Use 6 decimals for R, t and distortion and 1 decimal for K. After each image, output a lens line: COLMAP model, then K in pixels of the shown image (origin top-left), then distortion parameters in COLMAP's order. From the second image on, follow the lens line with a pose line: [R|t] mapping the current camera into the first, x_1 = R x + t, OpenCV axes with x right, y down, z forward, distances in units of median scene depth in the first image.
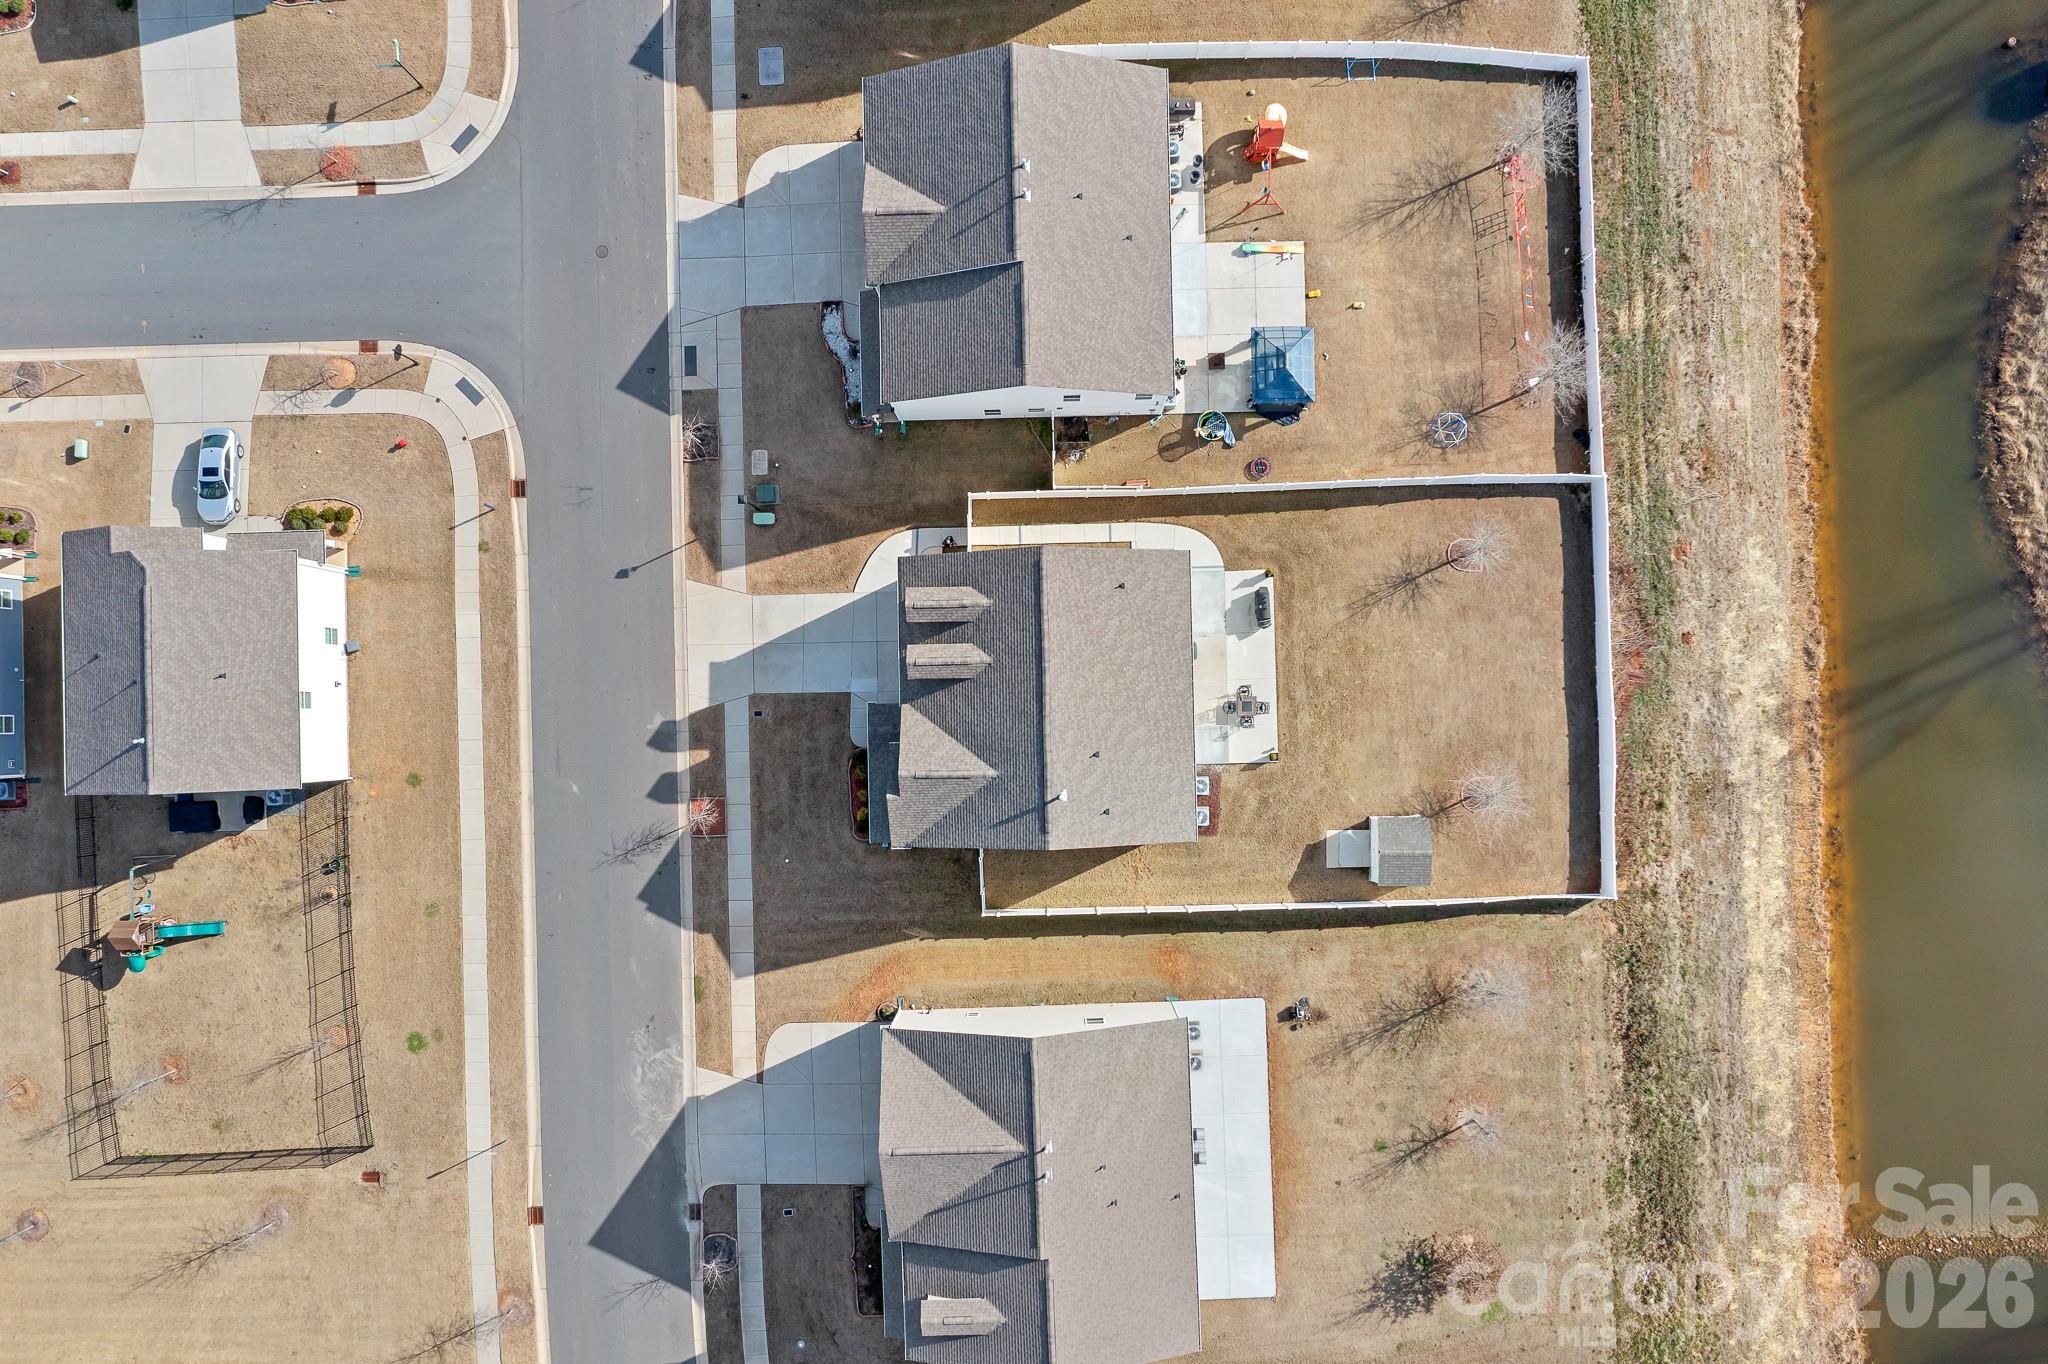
lens RADIAL K [[1620.3, 0, 1014.7], [0, 1620.3, 676.2], [0, 0, 1]] dist [-0.021059, 0.011400]
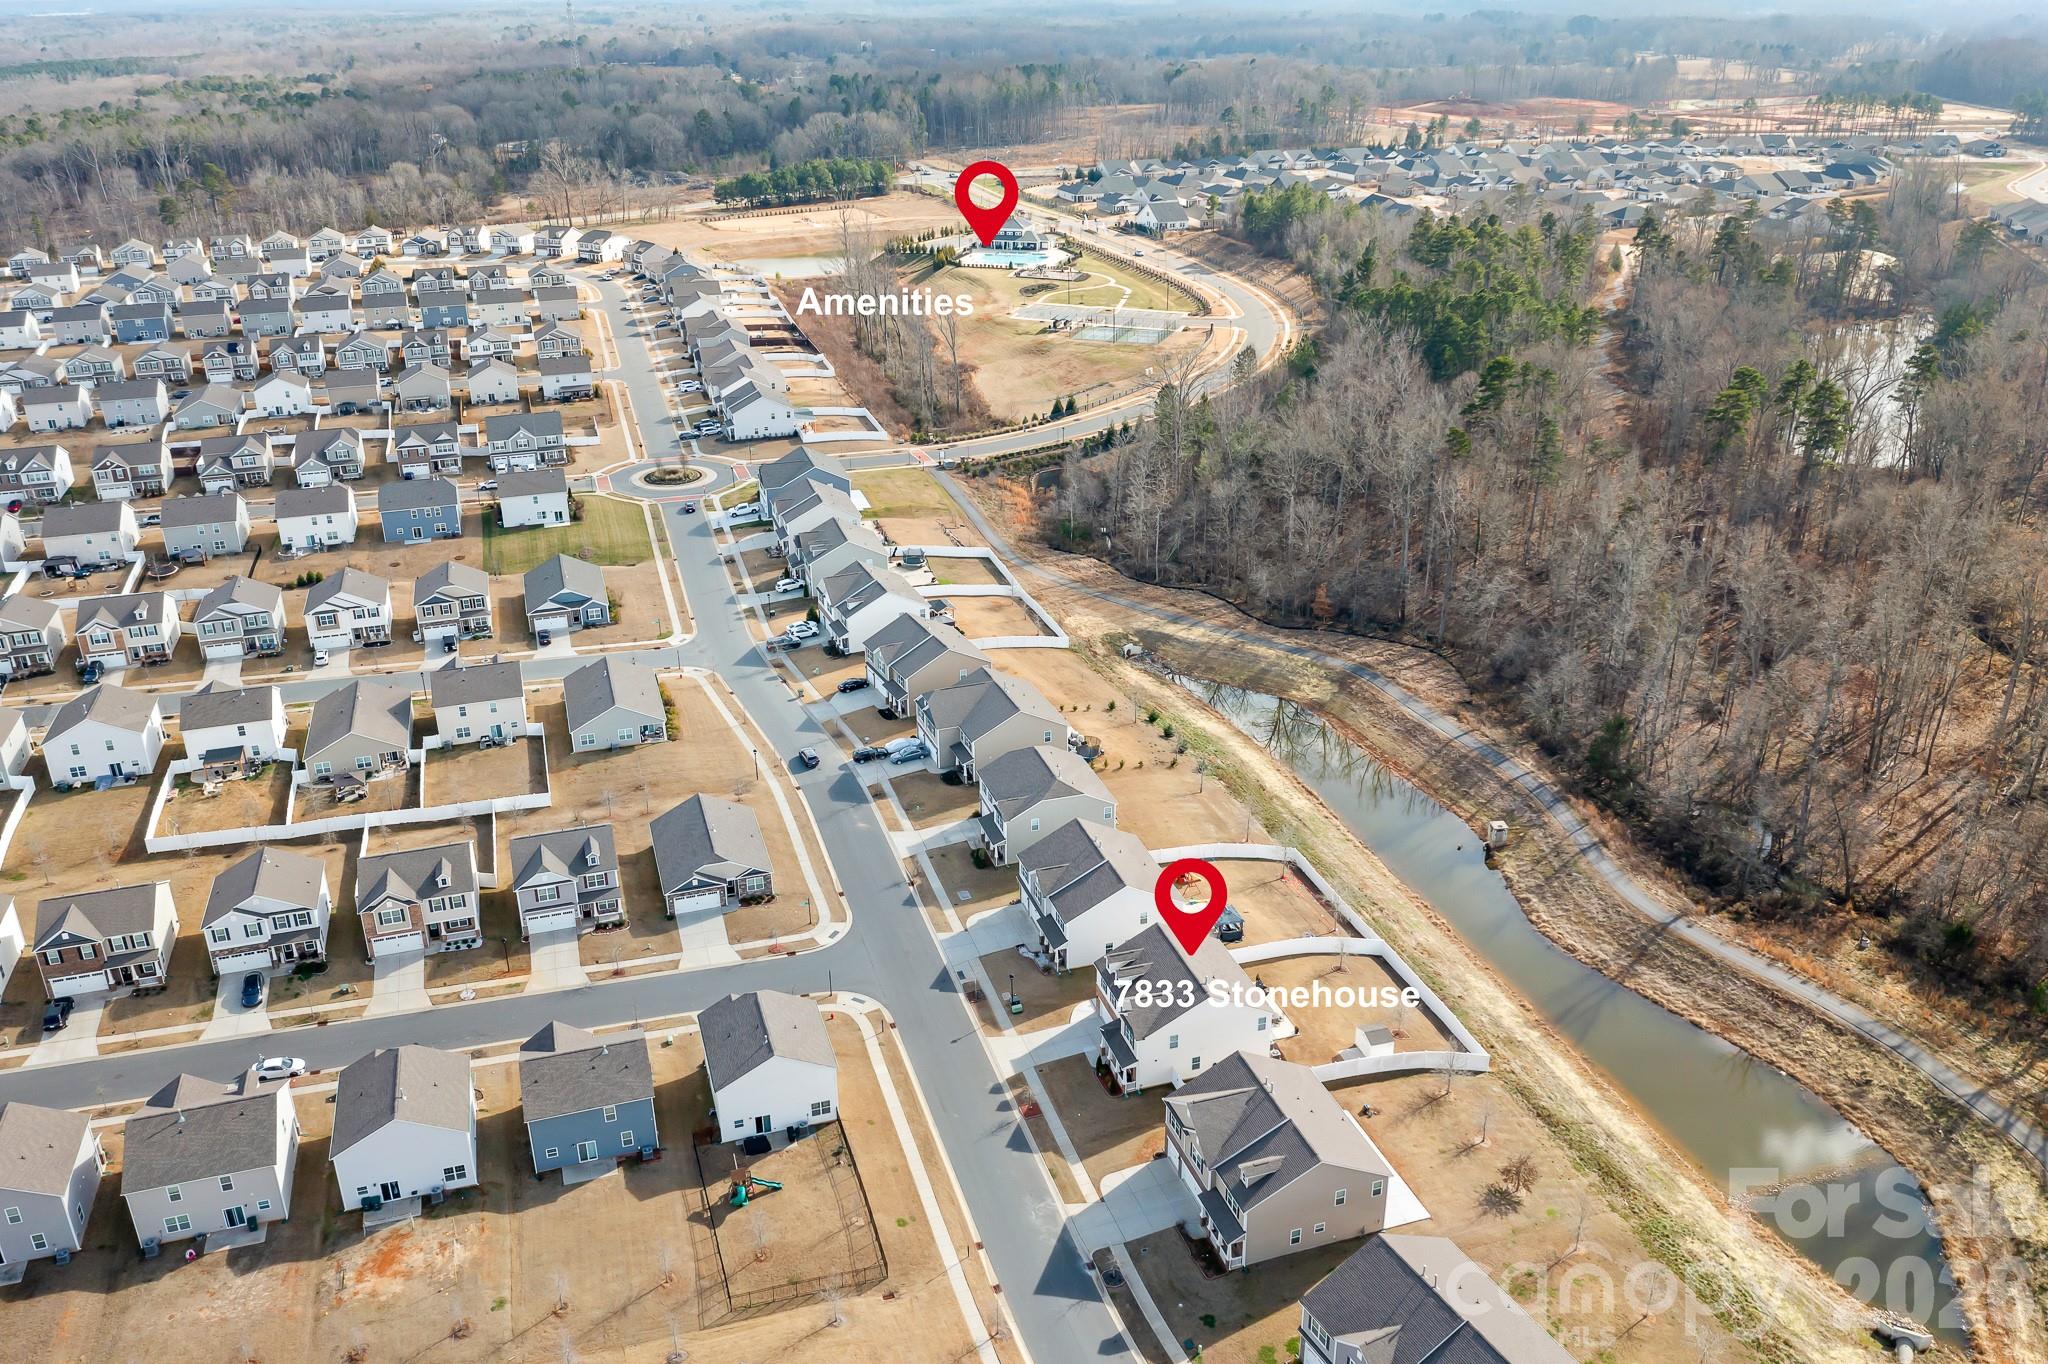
lens RADIAL K [[1620.3, 0, 1014.7], [0, 1620.3, 676.2], [0, 0, 1]] dist [-0.021059, 0.011400]
pose [[0.962111, -0.103177, 0.252382, -0.622459], [0.272469, 0.398233, -0.875883, 1.503680], [-0.010136, 0.911463, 0.411257, -0.212790]]
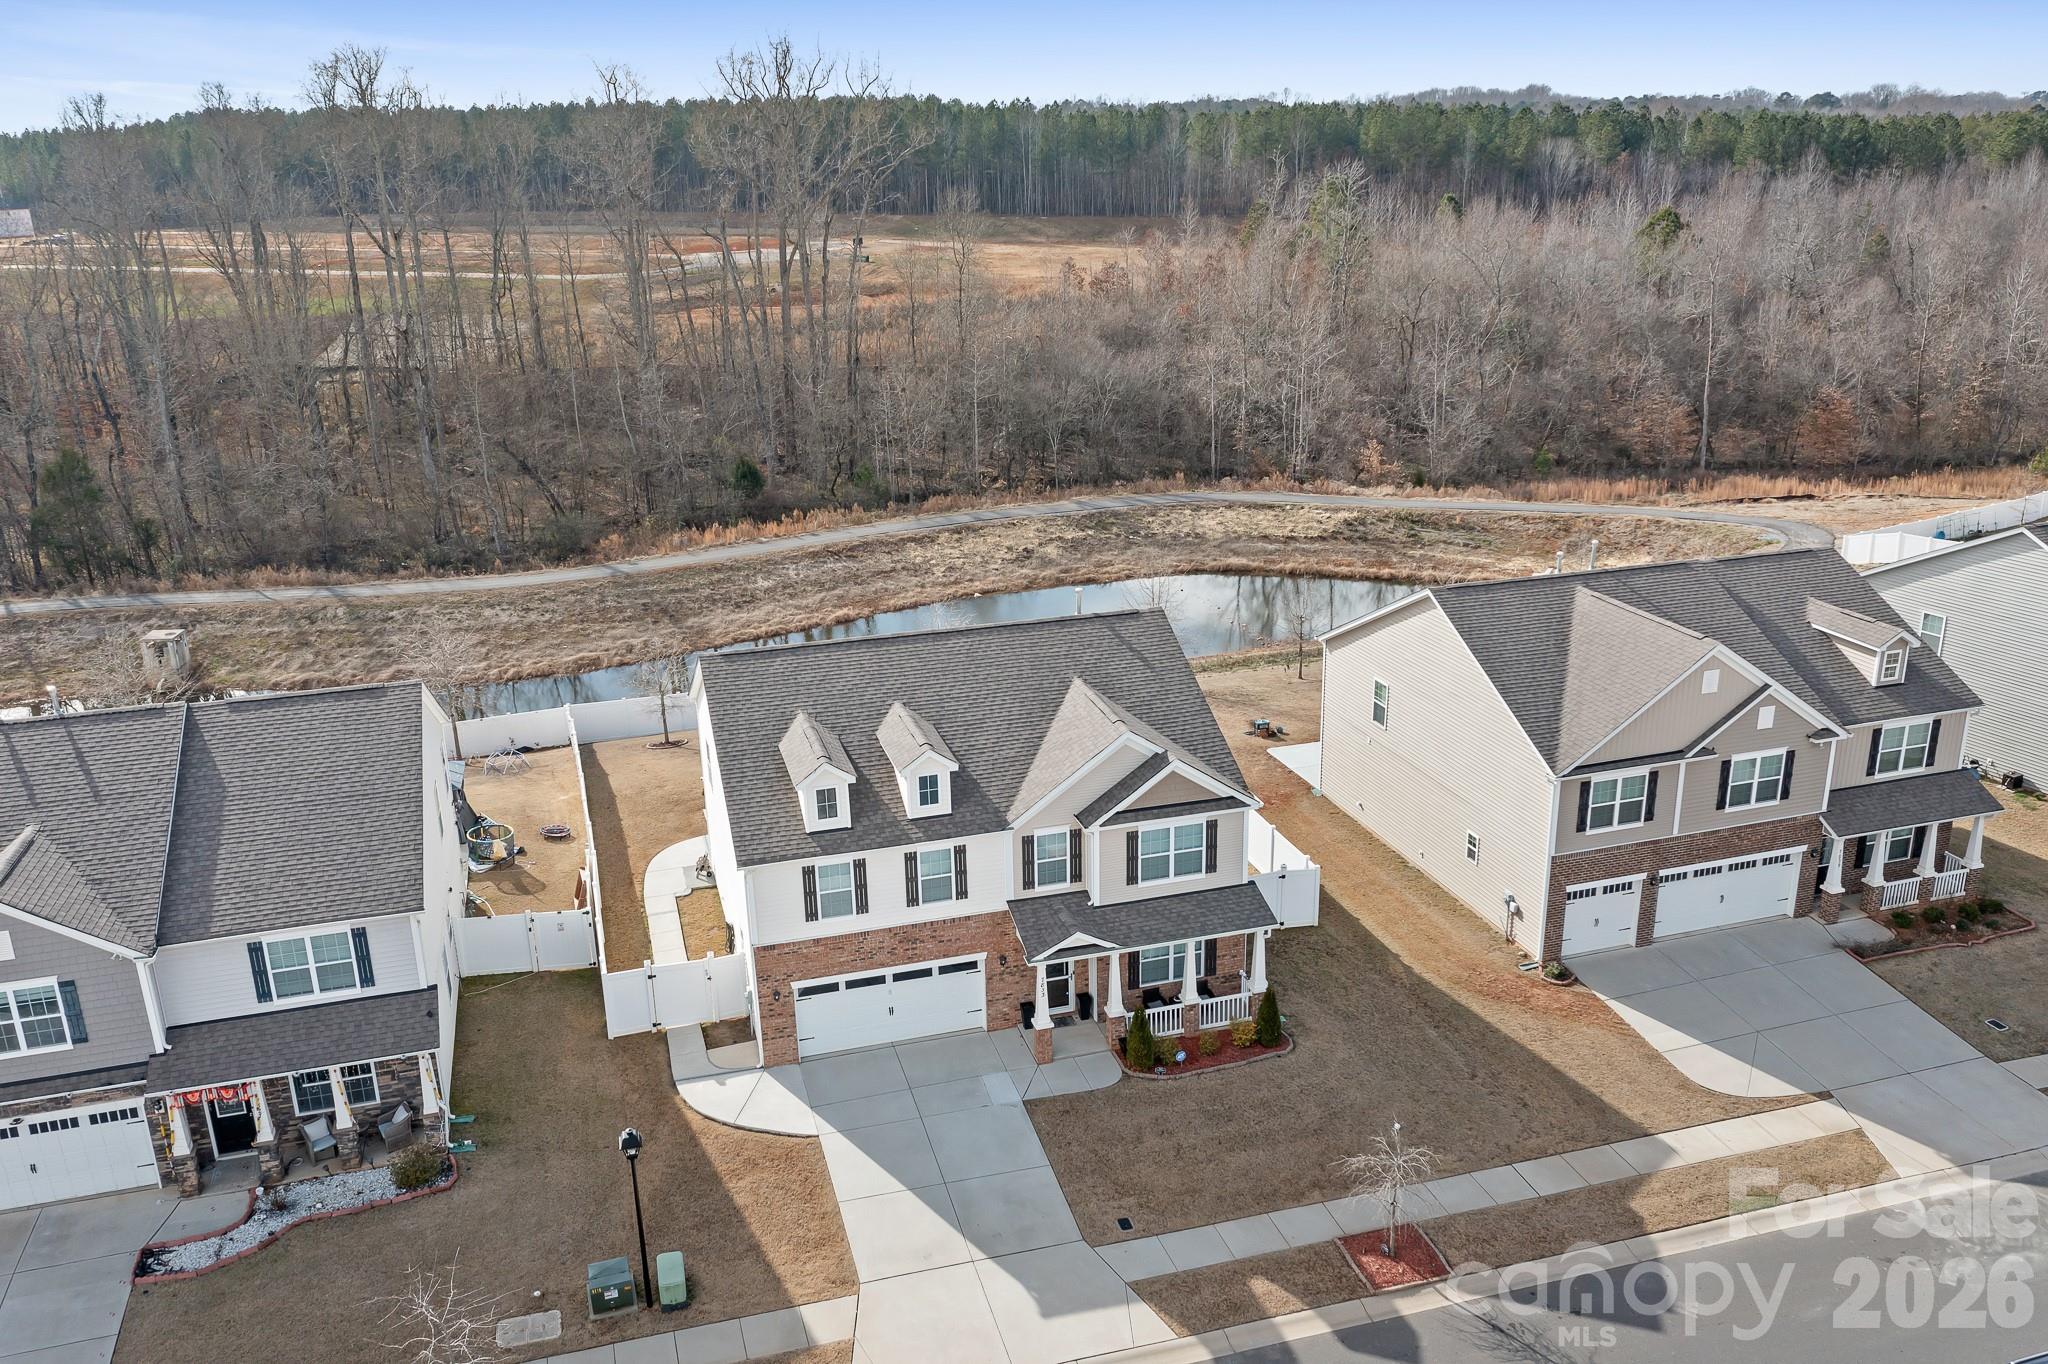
lens RADIAL K [[1598.8, 0, 1024.0], [0, 1598.8, 682.0], [0, 0, 1]] dist [-0.007581, -0.000368]
pose [[-0.263480, -0.288958, 0.920370, -0.506376], [0.964658, -0.082468, 0.250267, -0.100403], [0.003584, 0.953783, 0.300475, 0.728949]]
